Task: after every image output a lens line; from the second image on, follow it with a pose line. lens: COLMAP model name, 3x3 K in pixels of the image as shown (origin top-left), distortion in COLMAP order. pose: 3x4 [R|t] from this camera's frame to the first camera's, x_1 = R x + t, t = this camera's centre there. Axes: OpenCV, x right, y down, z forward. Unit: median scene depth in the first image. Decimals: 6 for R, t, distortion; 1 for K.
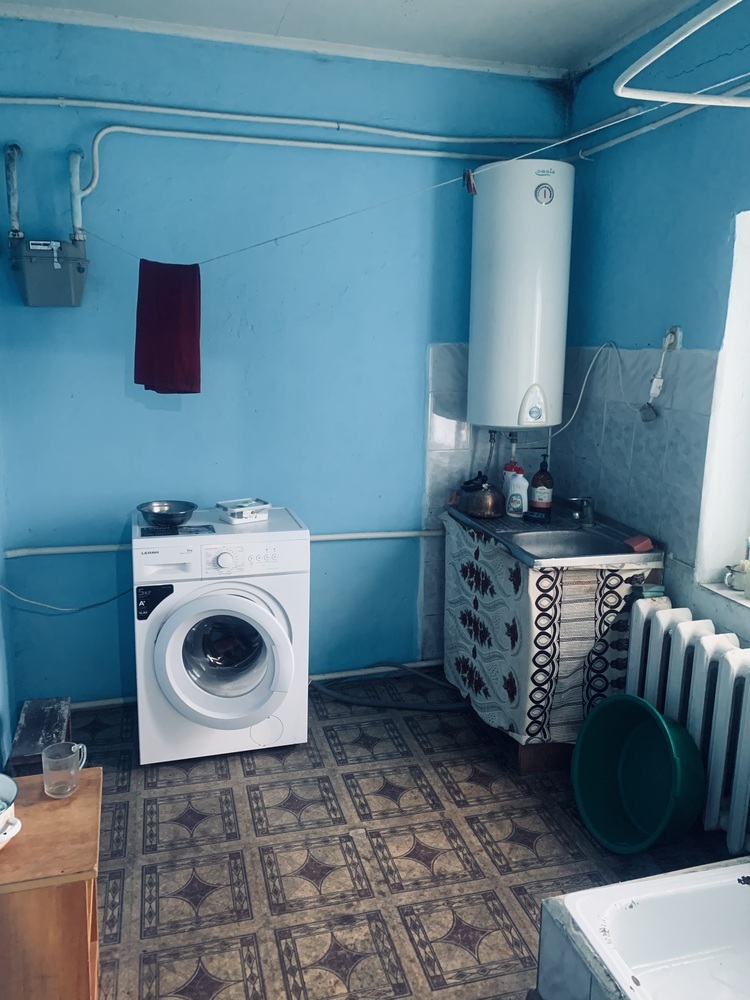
lens RADIAL K [[772.5, 0, 373.6], [0, 772.5, 471.0], [0, 0, 1]] dist [-0.003646, -0.003433]
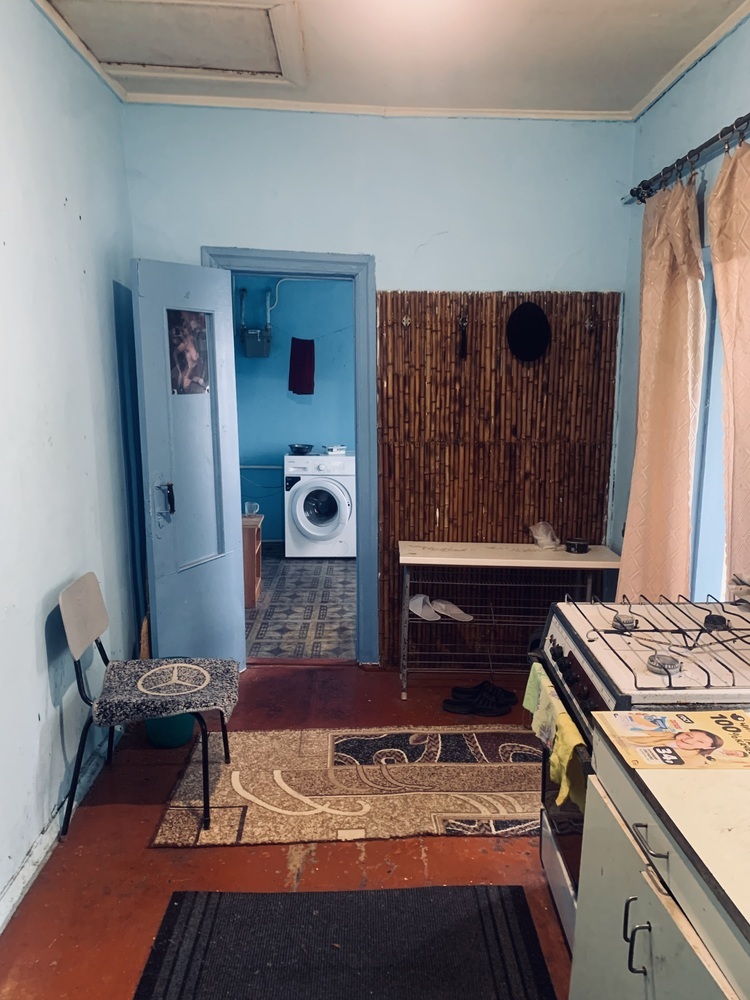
lens RADIAL K [[742.9, 0, 375.0], [0, 742.9, 500.0], [0, 0, 1]] dist [-0.002400, -0.004255]
pose [[0.969092, 0.034362, -0.244293, 0.506436], [-0.035970, 0.999351, -0.002126, 0.214796], [0.244061, 0.010848, 0.969699, -1.113218]]
